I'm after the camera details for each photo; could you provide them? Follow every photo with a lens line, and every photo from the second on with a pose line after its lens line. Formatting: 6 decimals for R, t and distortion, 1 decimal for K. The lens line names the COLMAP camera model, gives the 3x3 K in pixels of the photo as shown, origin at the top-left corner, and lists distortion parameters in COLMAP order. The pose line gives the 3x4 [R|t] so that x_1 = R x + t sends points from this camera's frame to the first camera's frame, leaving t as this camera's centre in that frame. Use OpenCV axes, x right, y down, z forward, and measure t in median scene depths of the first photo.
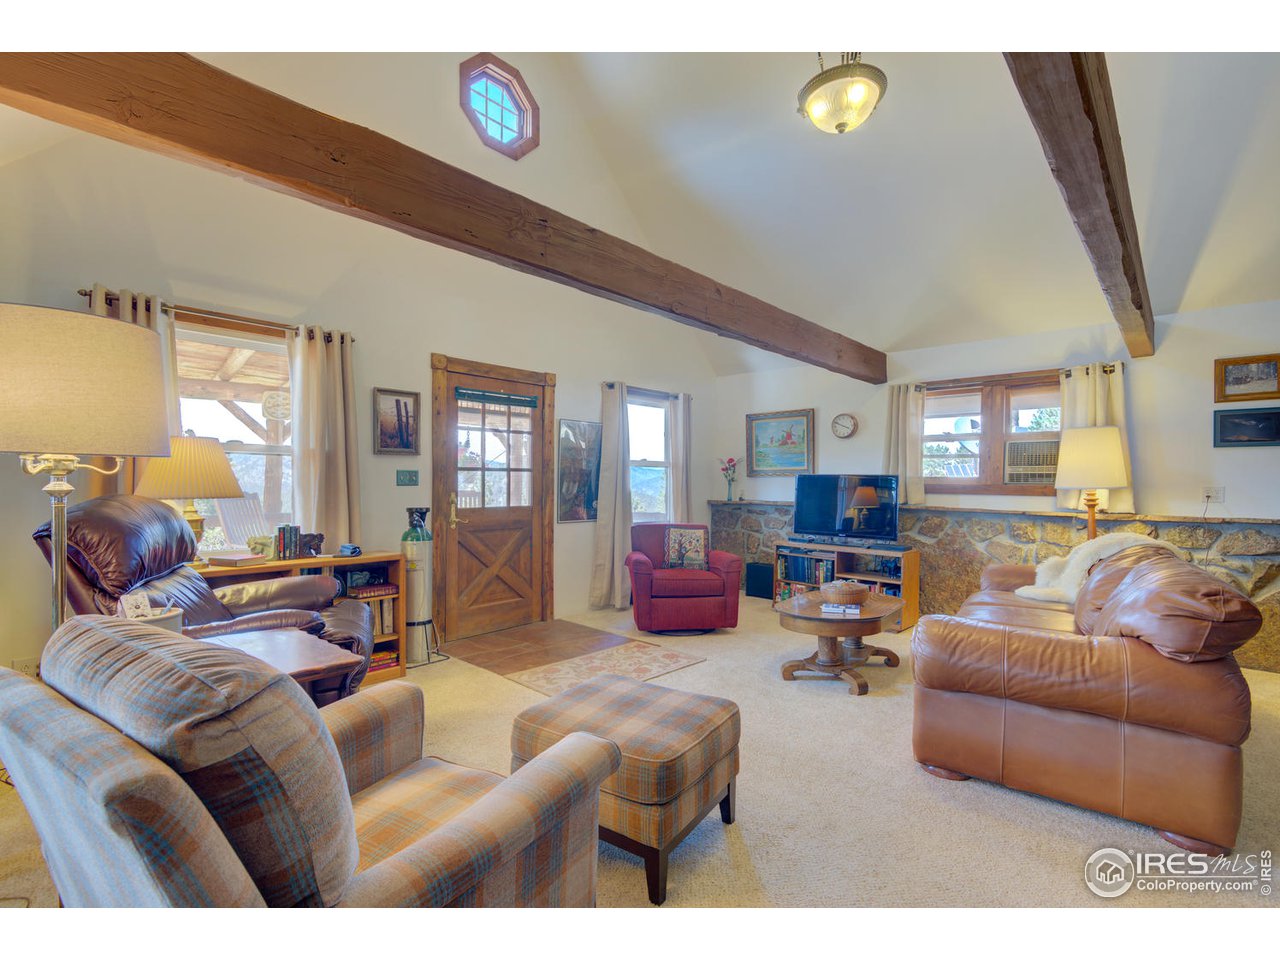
lens RADIAL K [[581.2, 0, 642.0], [0, 581.2, 487.6], [0, 0, 1]] dist [0.000458, -0.000043]
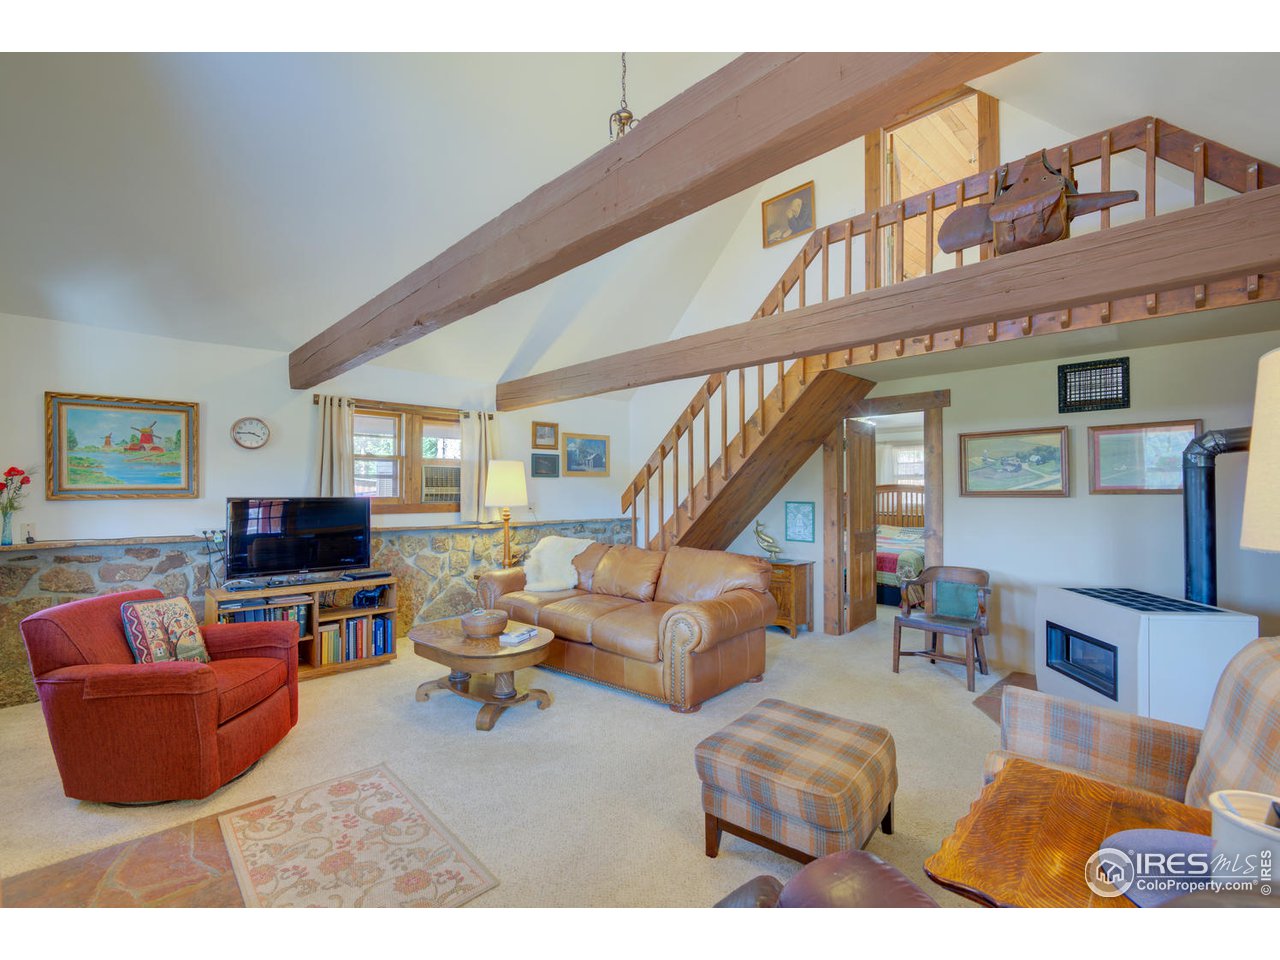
lens RADIAL K [[581.2, 0, 639.5], [0, 581.2, 480.9], [0, 0, 1]] dist [0.000458, -0.000043]
pose [[0.057257, 0.003494, 0.998353, -0.464638], [0.008475, 0.999956, -0.003986, -0.039635], [-0.998324, 0.008690, 0.057225, 0.500086]]
